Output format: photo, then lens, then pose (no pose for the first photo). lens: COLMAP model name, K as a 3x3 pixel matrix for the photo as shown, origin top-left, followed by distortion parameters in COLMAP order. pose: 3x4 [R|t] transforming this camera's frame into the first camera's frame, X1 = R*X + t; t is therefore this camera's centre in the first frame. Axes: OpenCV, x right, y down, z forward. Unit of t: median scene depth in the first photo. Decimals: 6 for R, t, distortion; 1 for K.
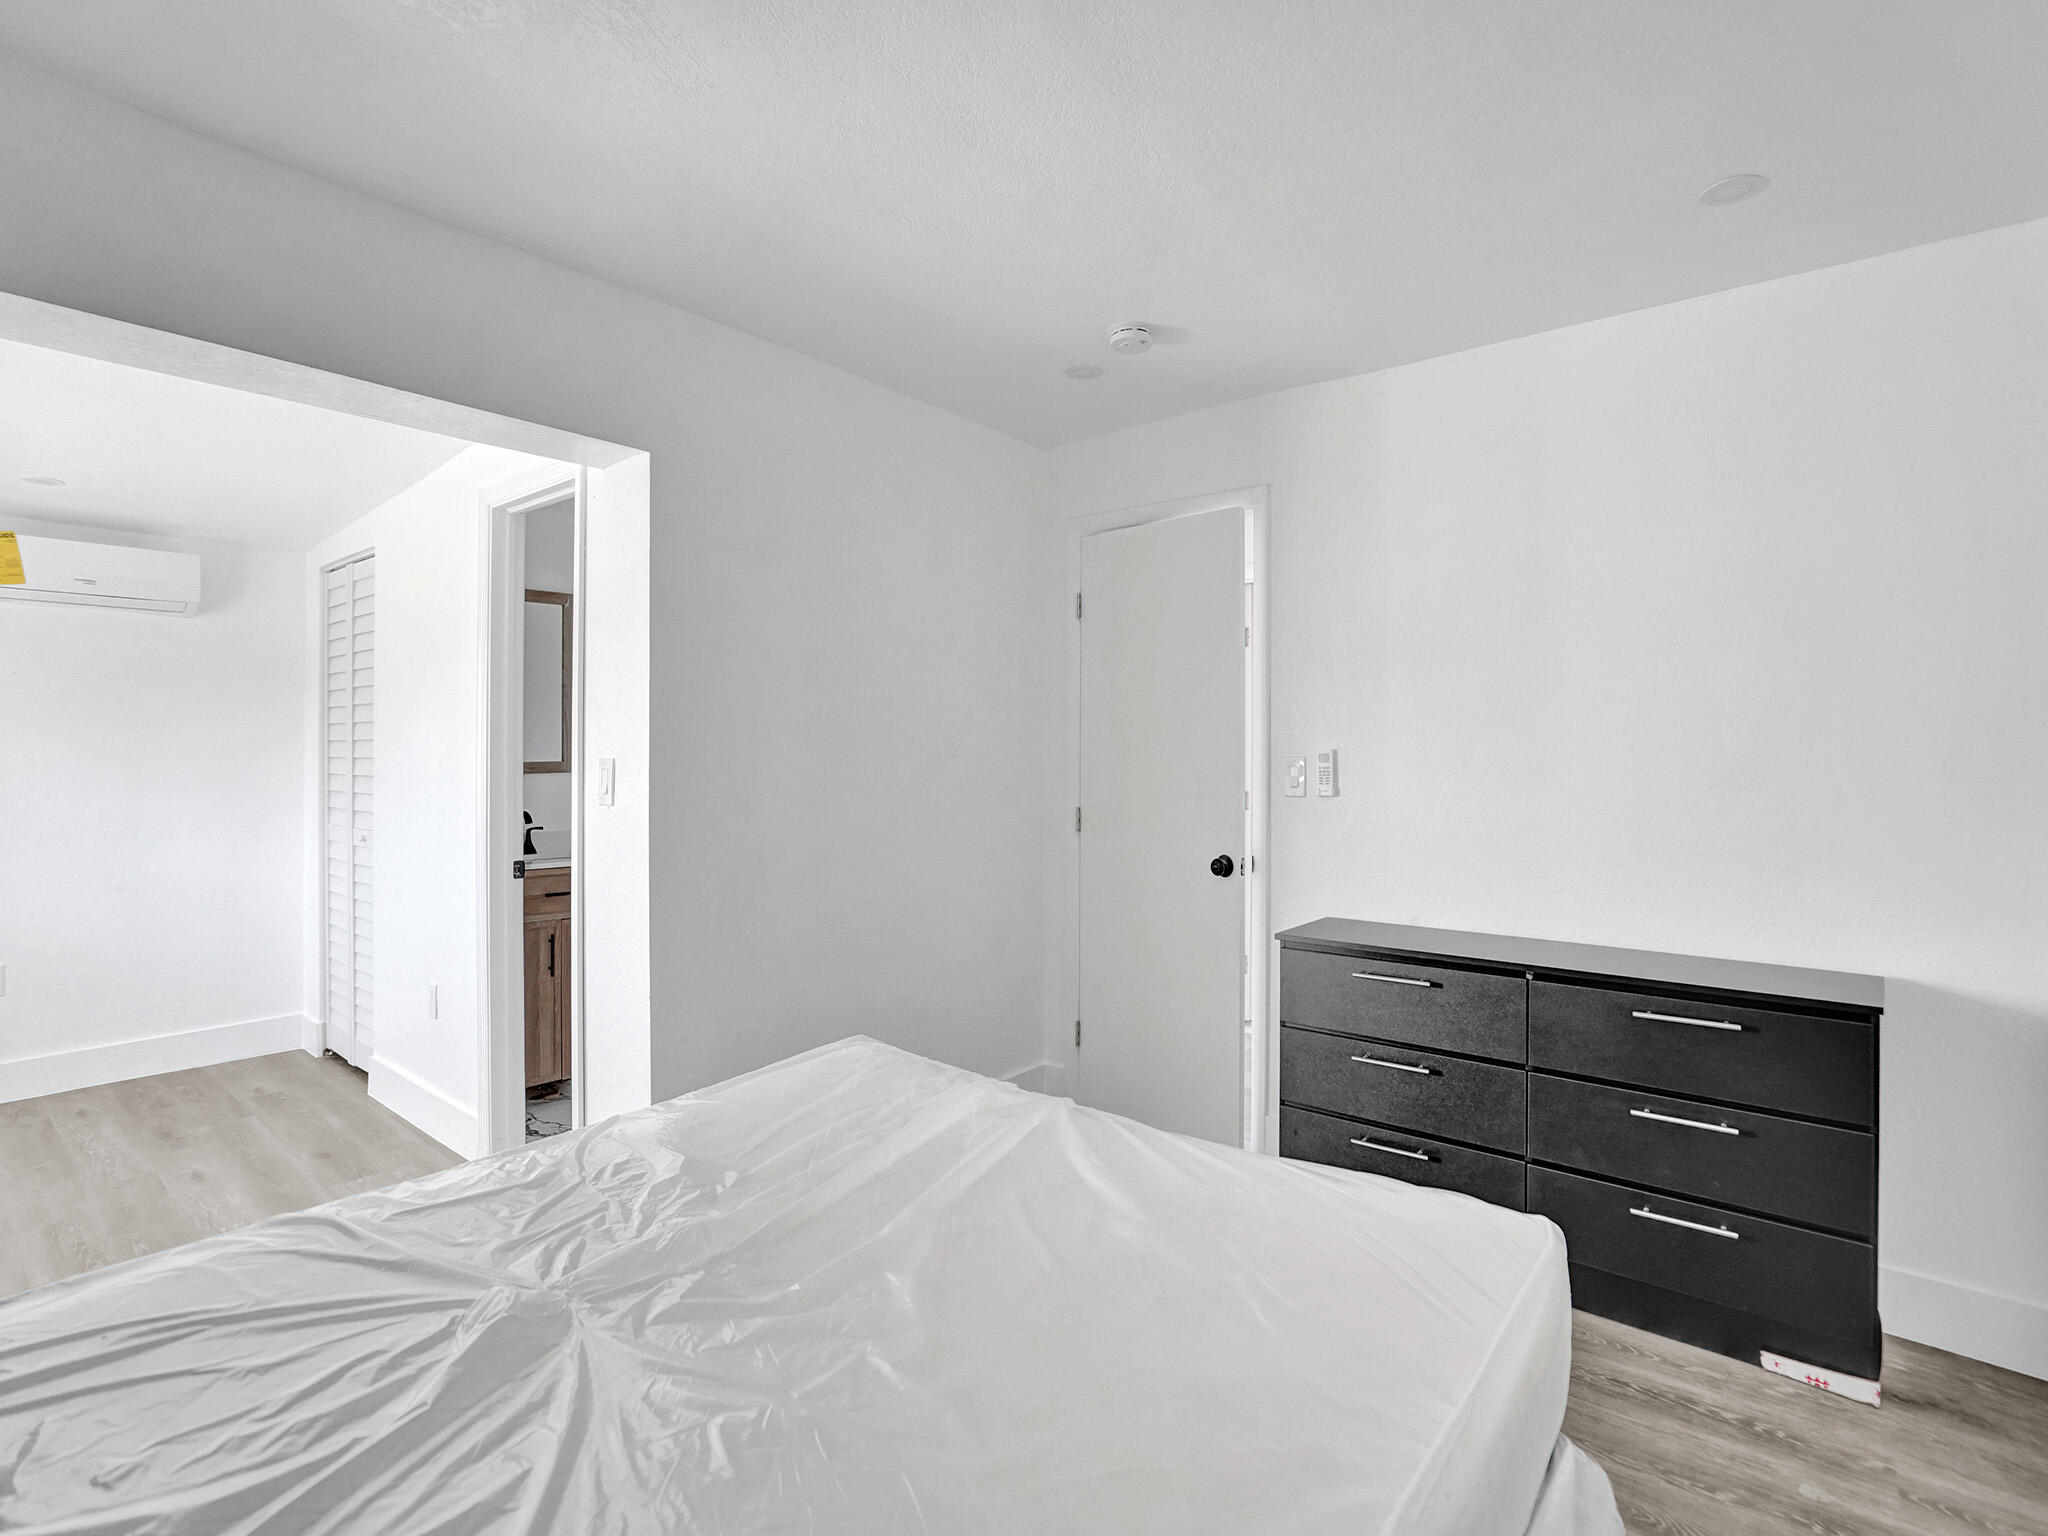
lens RADIAL K [[1035.3, 0, 1024.0], [0, 1035.3, 768.0], [0, 0, 1]] dist [-0.000399, -0.000156]
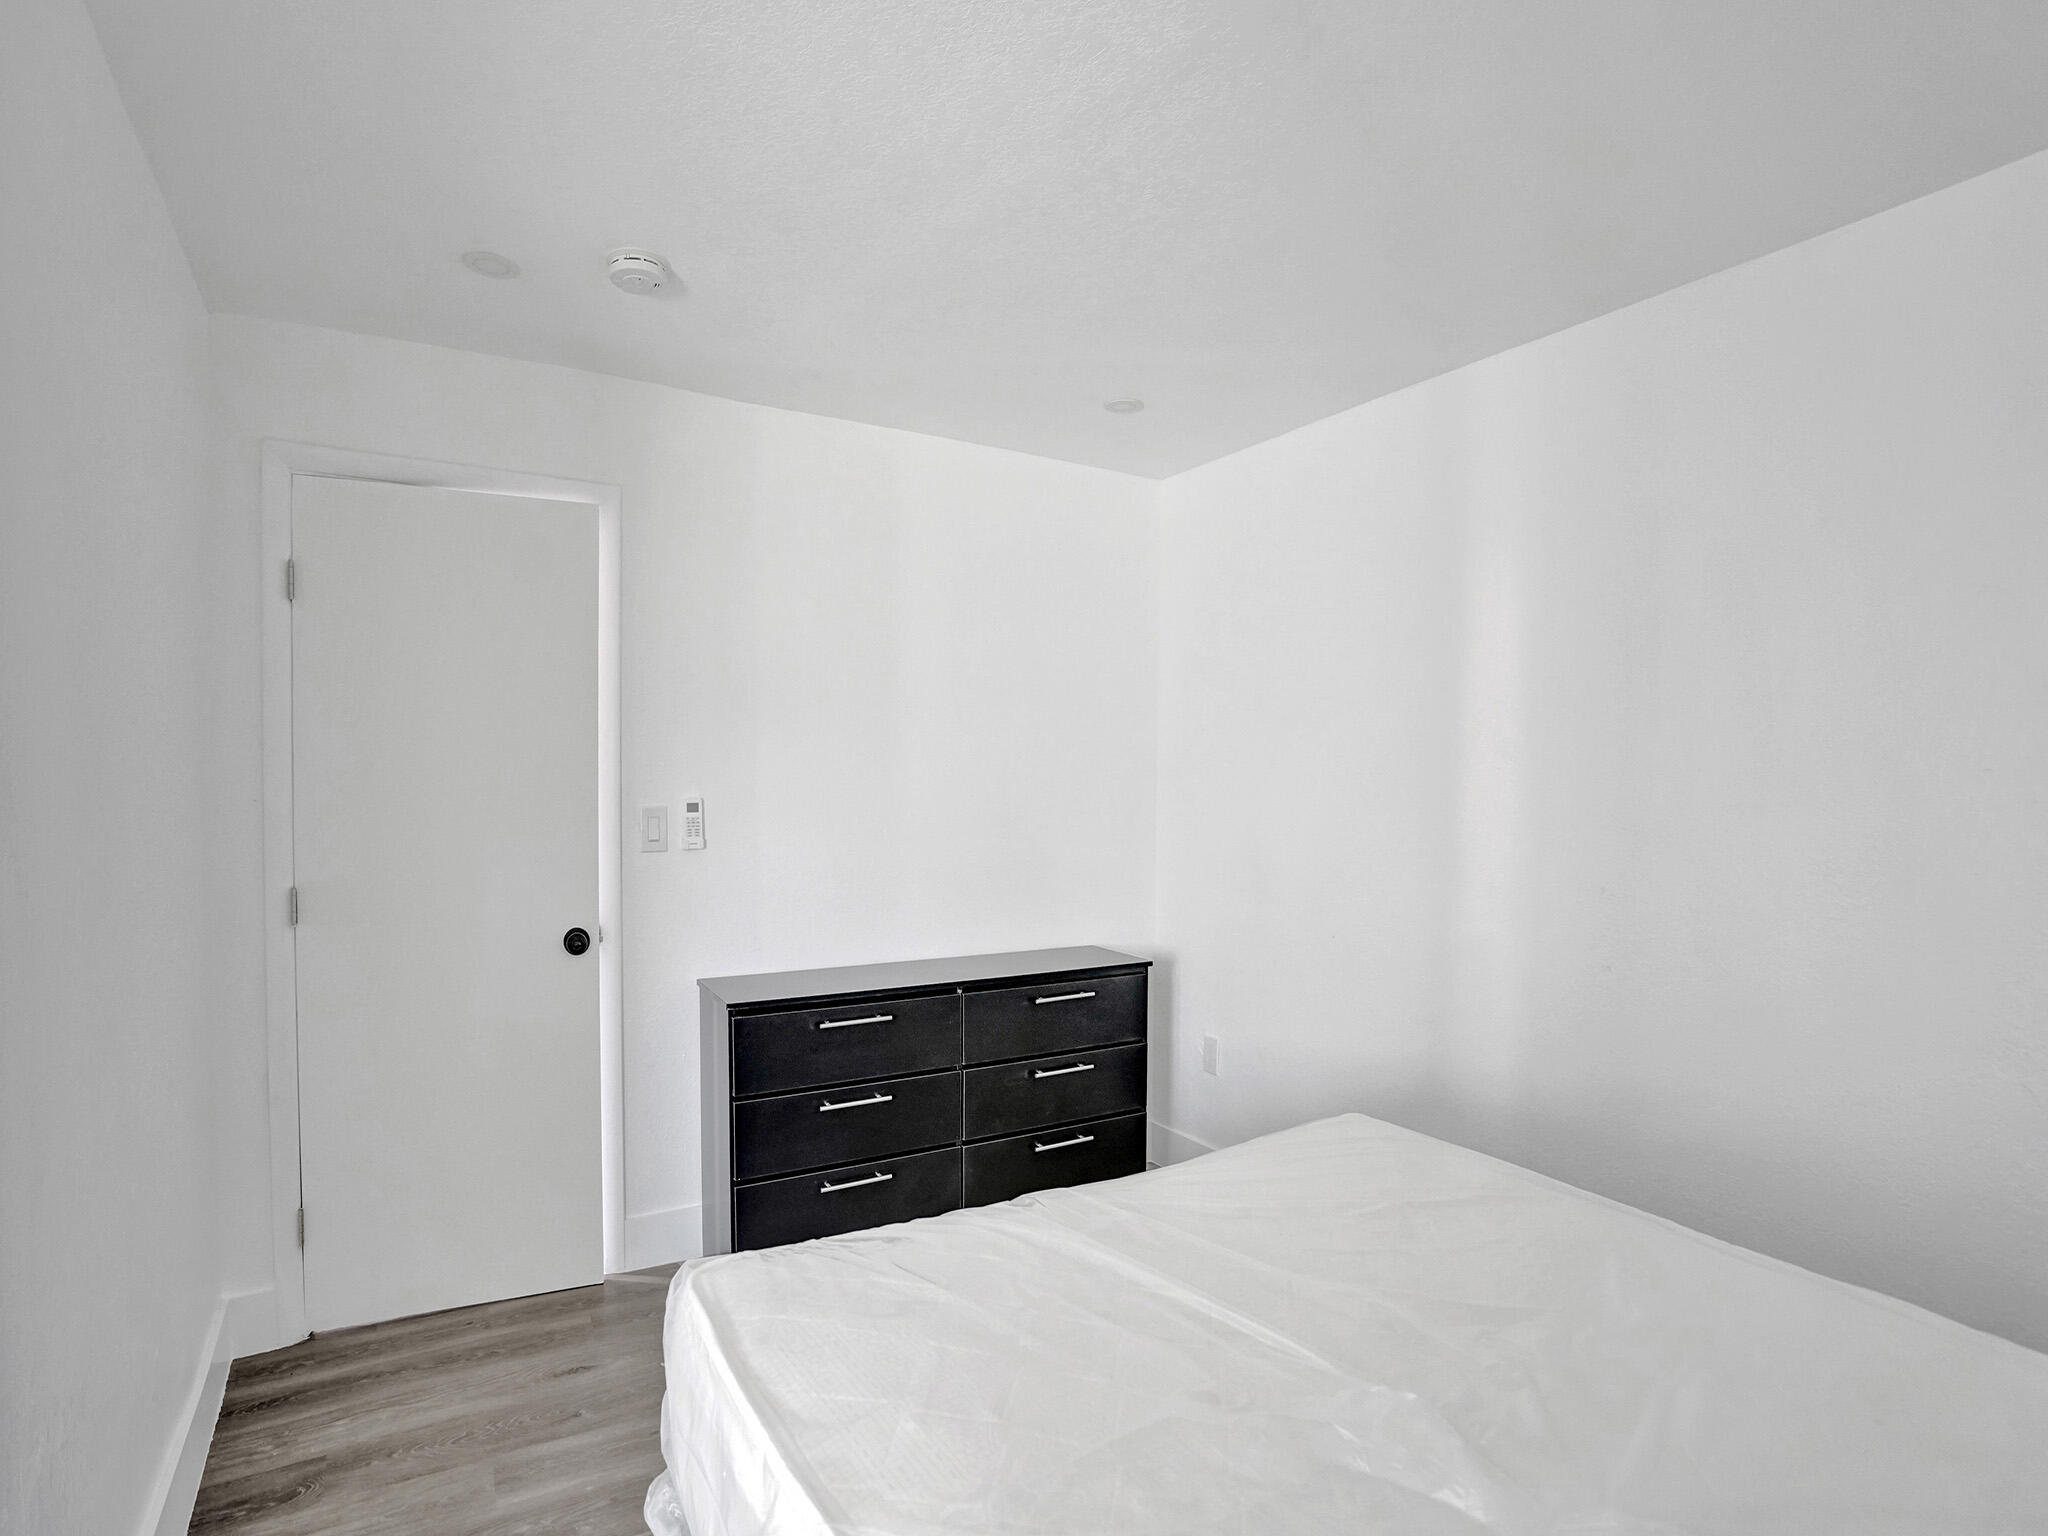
lens RADIAL K [[1079.5, 0, 1022.6], [0, 1079.5, 802.6], [0, 0, 1]] dist [-0.000183, -0.000048]
pose [[0.352328, -0.011099, 0.935811, -0.480877], [0.020801, 0.999776, 0.004027, -0.010053], [-0.935646, 0.018047, 0.352479, 0.377750]]
